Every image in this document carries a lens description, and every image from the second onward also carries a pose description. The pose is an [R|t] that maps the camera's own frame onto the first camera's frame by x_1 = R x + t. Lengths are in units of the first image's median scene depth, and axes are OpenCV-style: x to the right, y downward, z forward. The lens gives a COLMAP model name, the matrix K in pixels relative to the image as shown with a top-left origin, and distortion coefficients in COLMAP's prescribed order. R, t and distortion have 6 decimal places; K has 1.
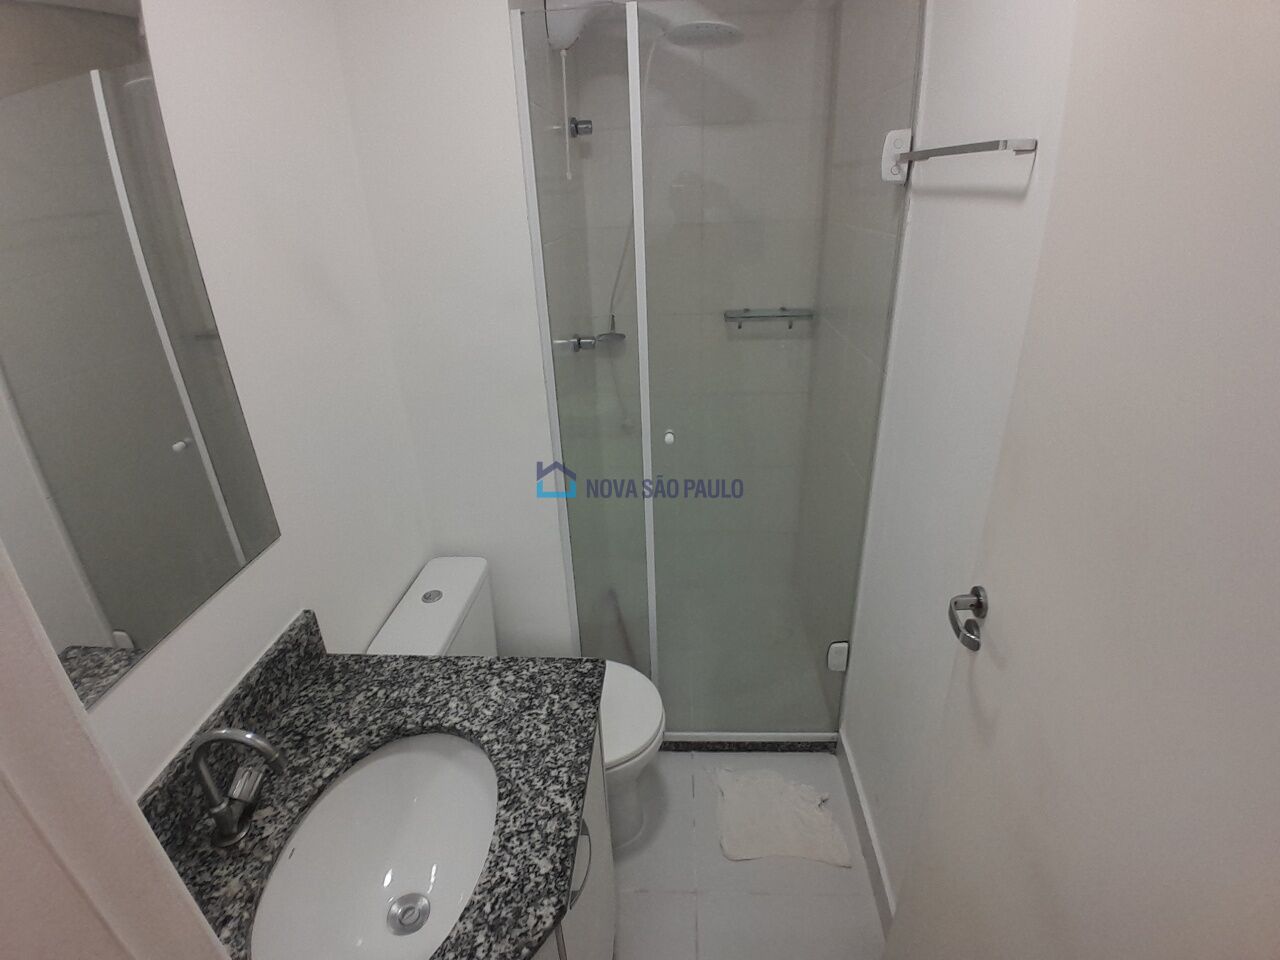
lens RADIAL K [[622.9, 0, 633.3], [0, 622.9, 471.7], [0, 0, 1]] dist [0.003919, -0.046023]
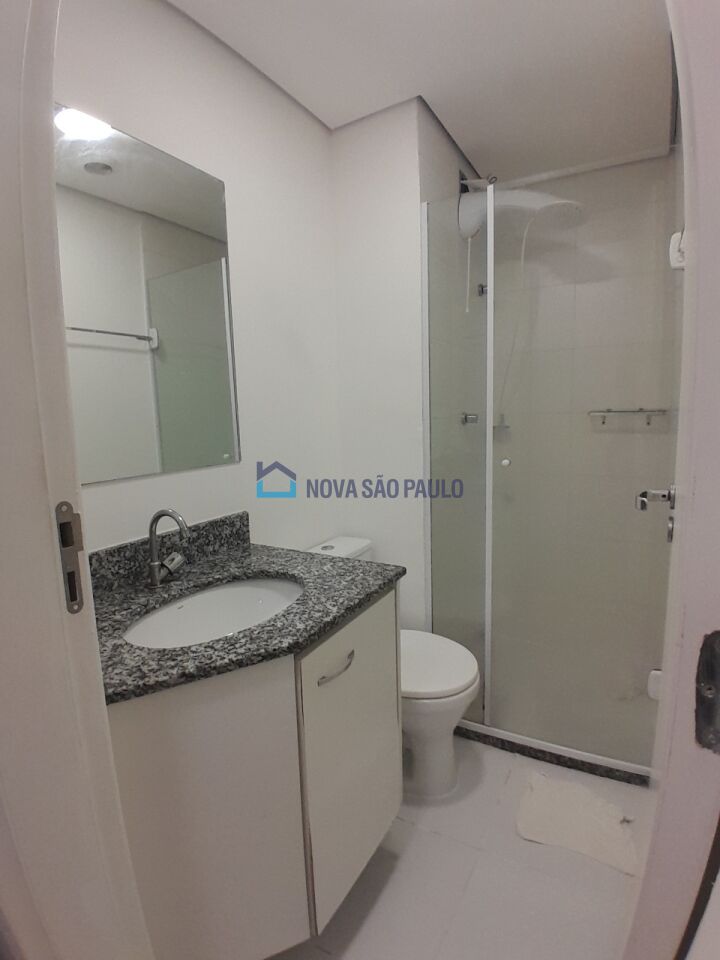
lens RADIAL K [[465.7, 0, 356.2], [0, 465.7, 458.9], [0, 0, 1]] dist [0.009321, -0.046044]
pose [[0.894991, 0.063659, -0.441518, 0.307976], [-0.186850, 0.952252, -0.241461, 0.351511], [0.405065, 0.298603, 0.864152, -0.016168]]
